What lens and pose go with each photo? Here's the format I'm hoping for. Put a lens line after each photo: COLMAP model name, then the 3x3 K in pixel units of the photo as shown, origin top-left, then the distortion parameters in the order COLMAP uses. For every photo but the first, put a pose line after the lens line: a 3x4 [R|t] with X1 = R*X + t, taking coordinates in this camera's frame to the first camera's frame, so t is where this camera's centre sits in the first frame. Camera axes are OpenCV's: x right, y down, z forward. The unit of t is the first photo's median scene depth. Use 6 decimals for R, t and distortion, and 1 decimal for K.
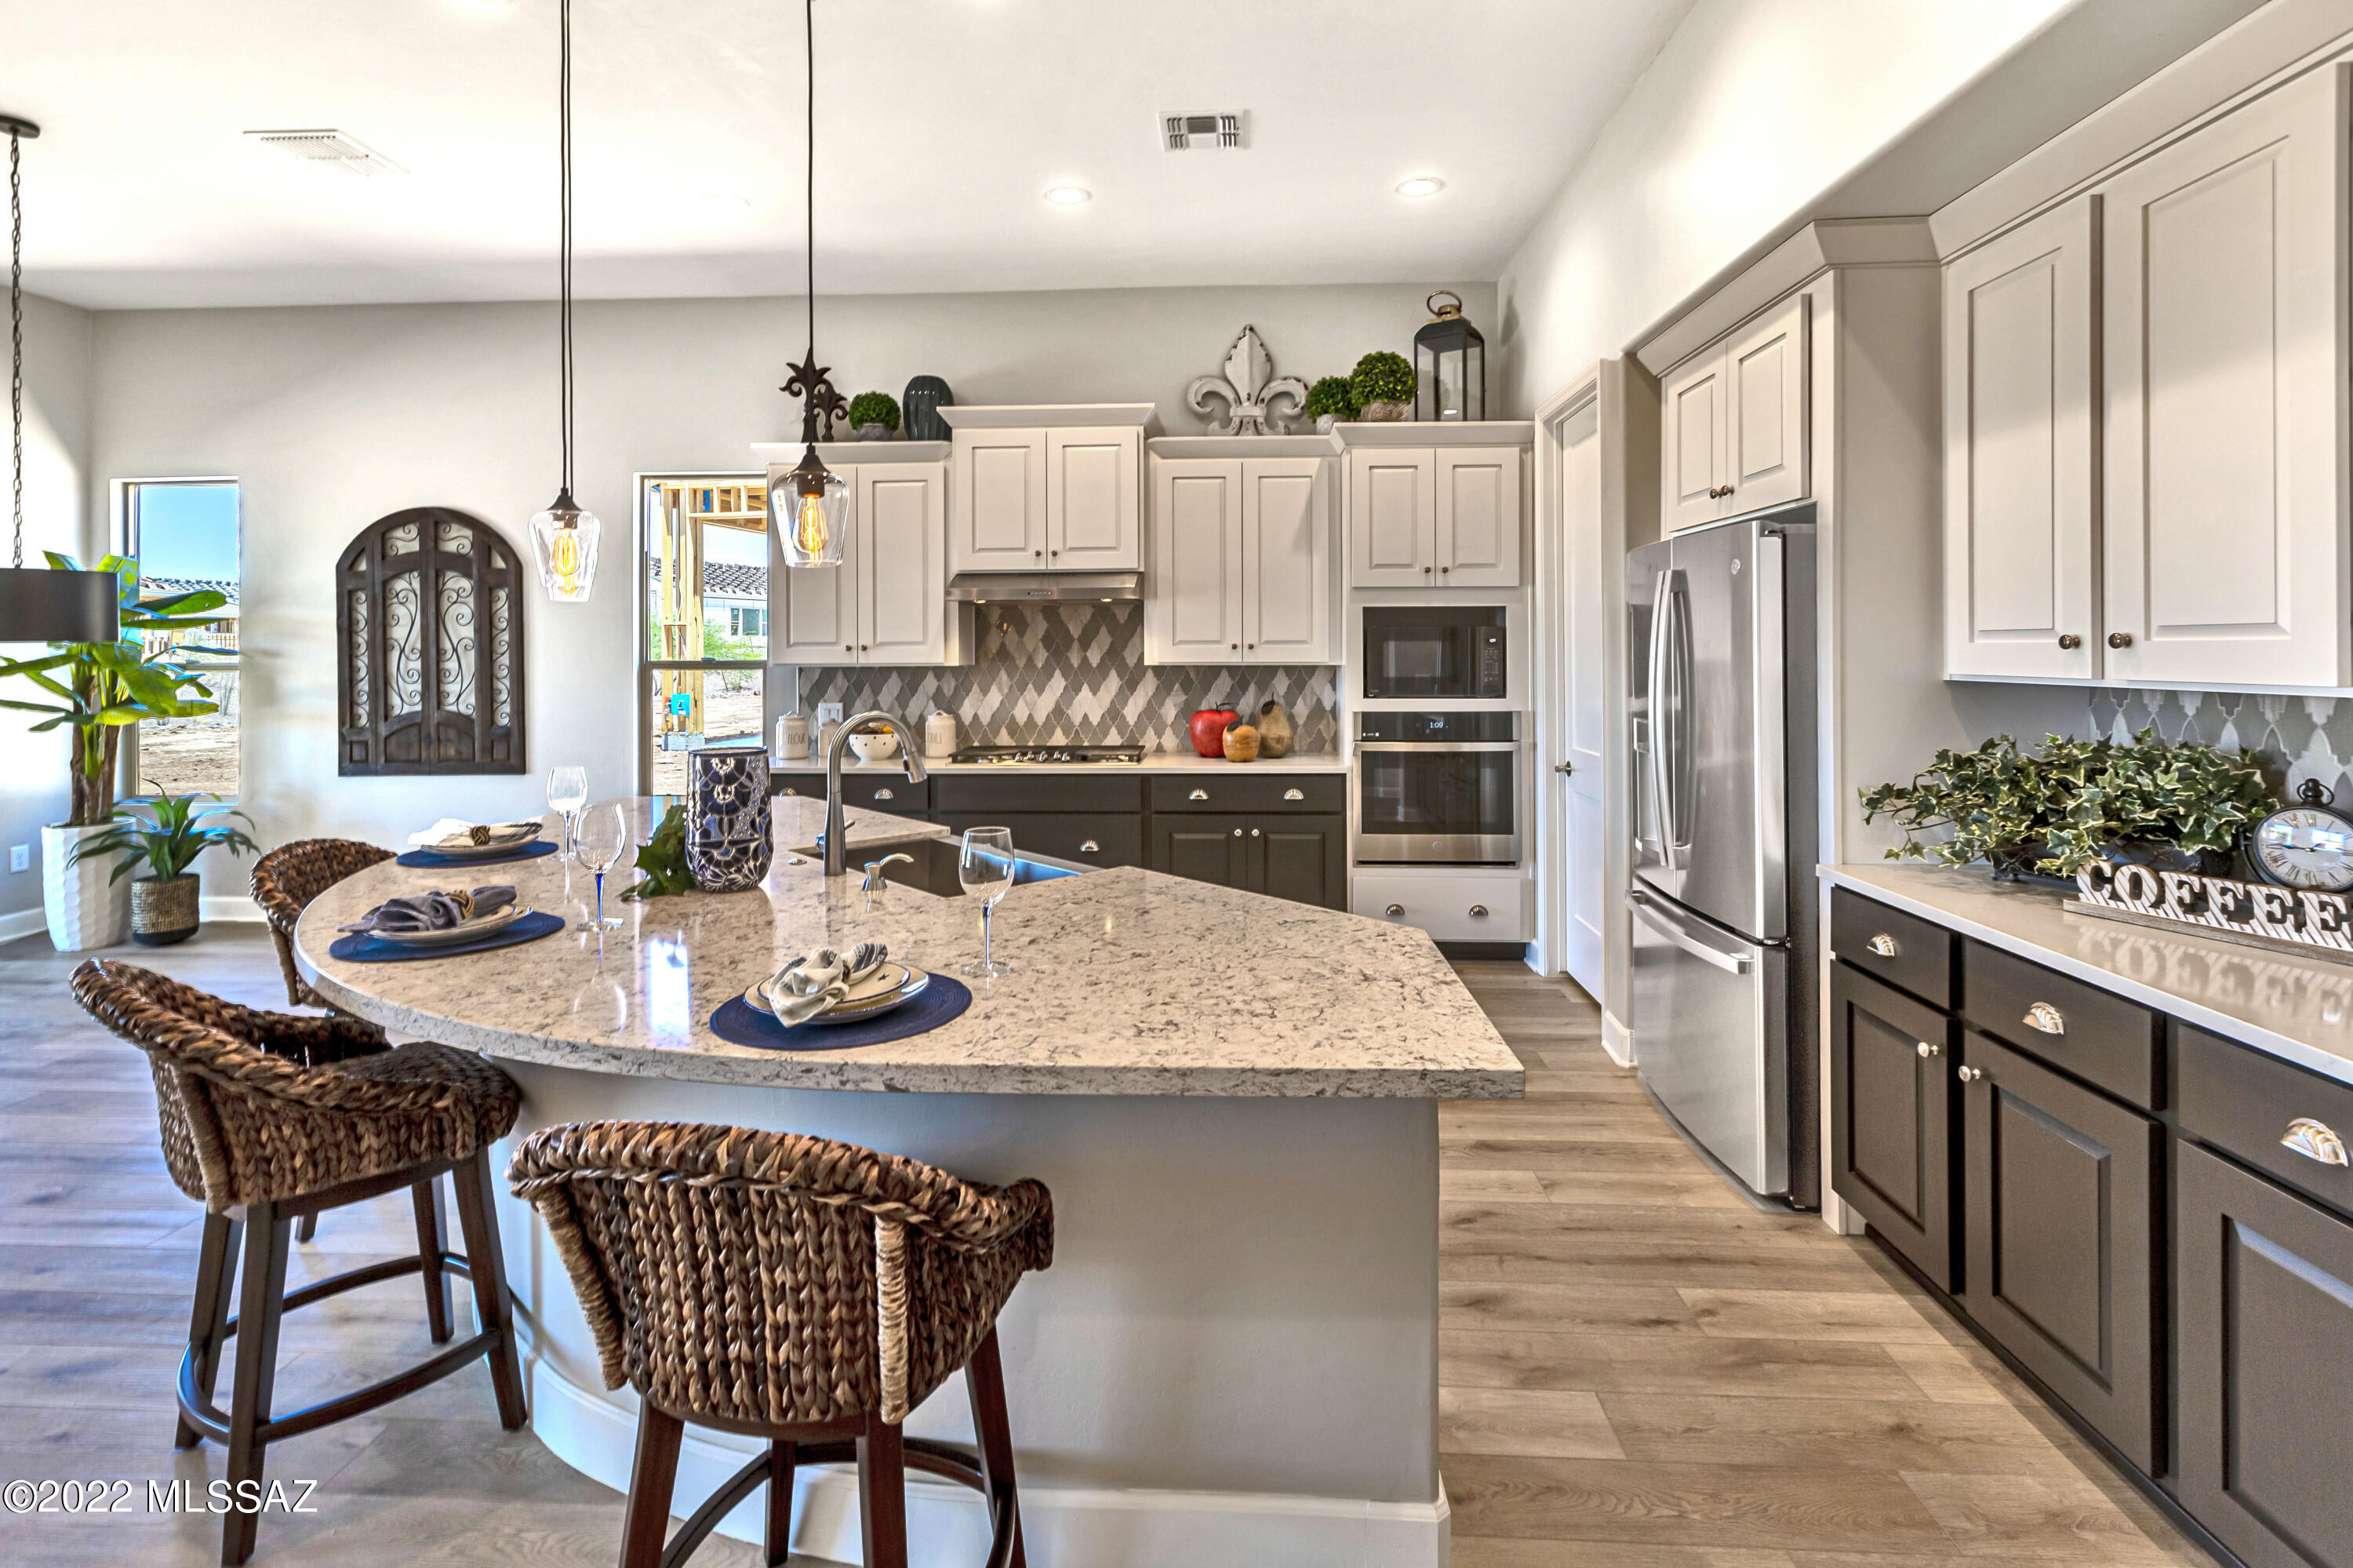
lens RADIAL K [[1102.5, 0, 1171.0], [0, 1102.5, 648.7], [0, 0, 1]] dist [-0.000897, -0.000337]
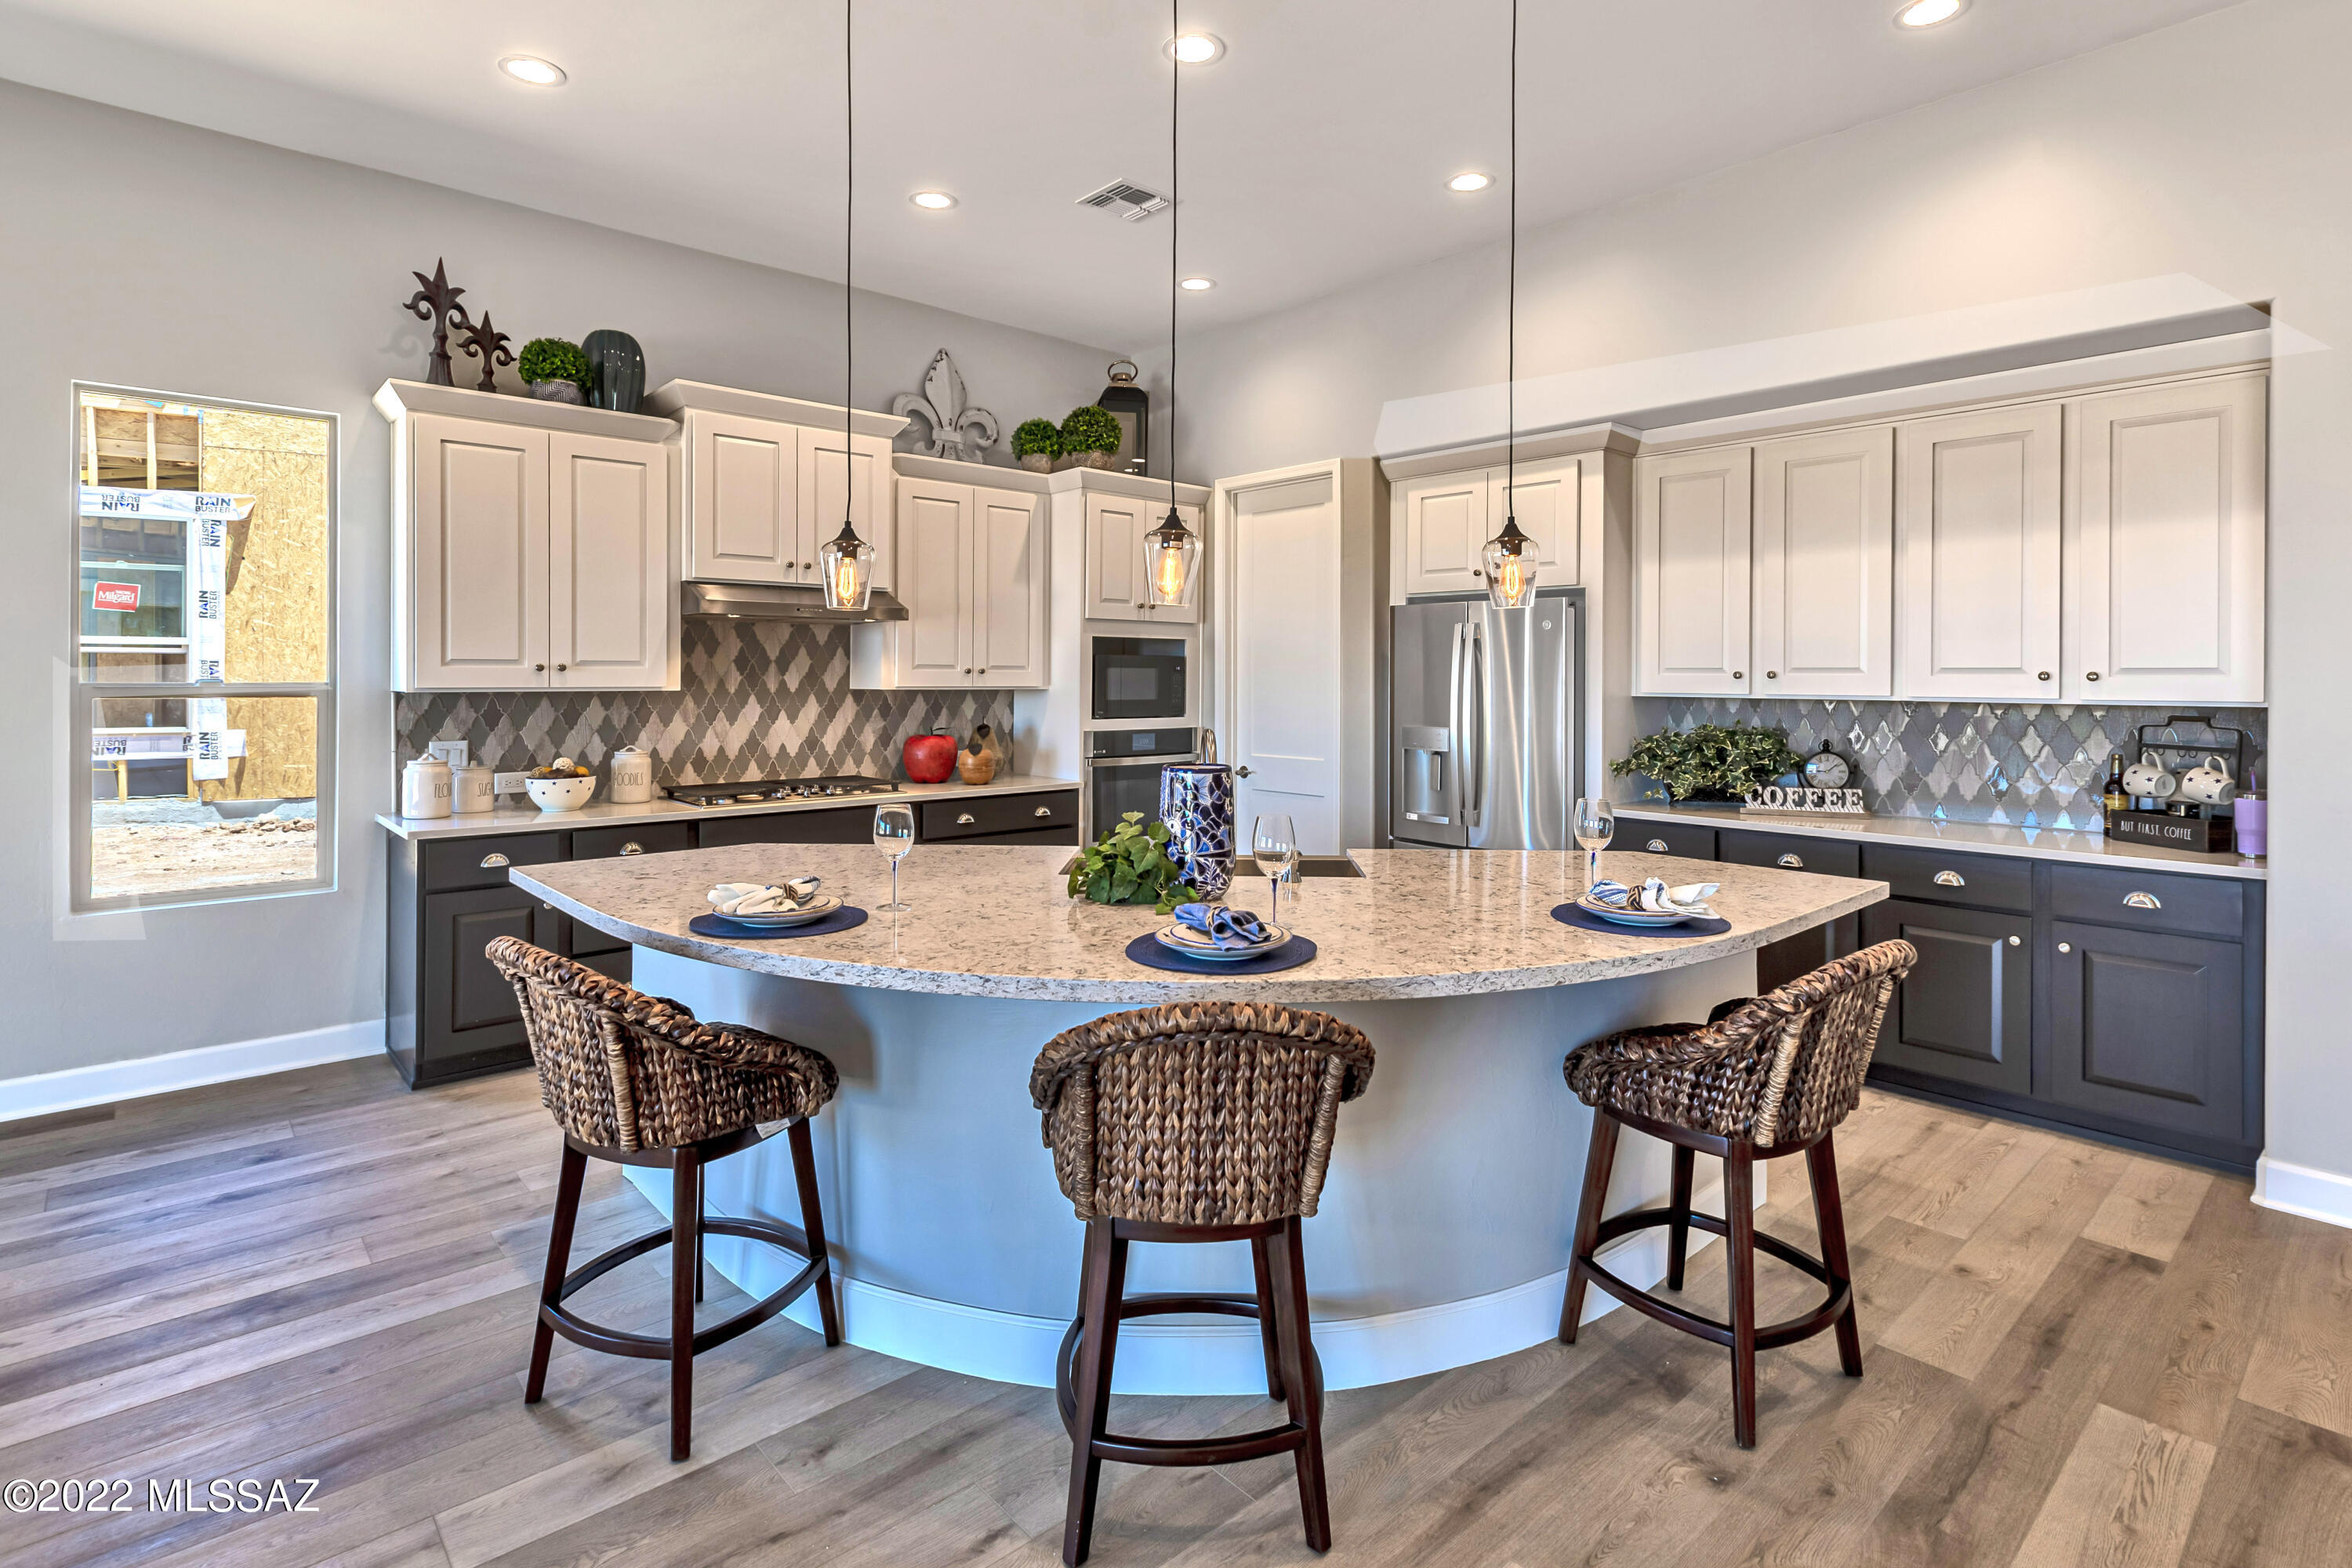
lens RADIAL K [[1172.1, 0, 1176.7], [0, 1172.1, 686.5], [0, 0, 1]] dist [0.000996, -0.000080]
pose [[0.703397, 0.001579, 0.710795, -0.539310], [-0.008058, 0.999951, 0.005752, 0.004054], [-0.710751, -0.009773, 0.703376, 0.101808]]
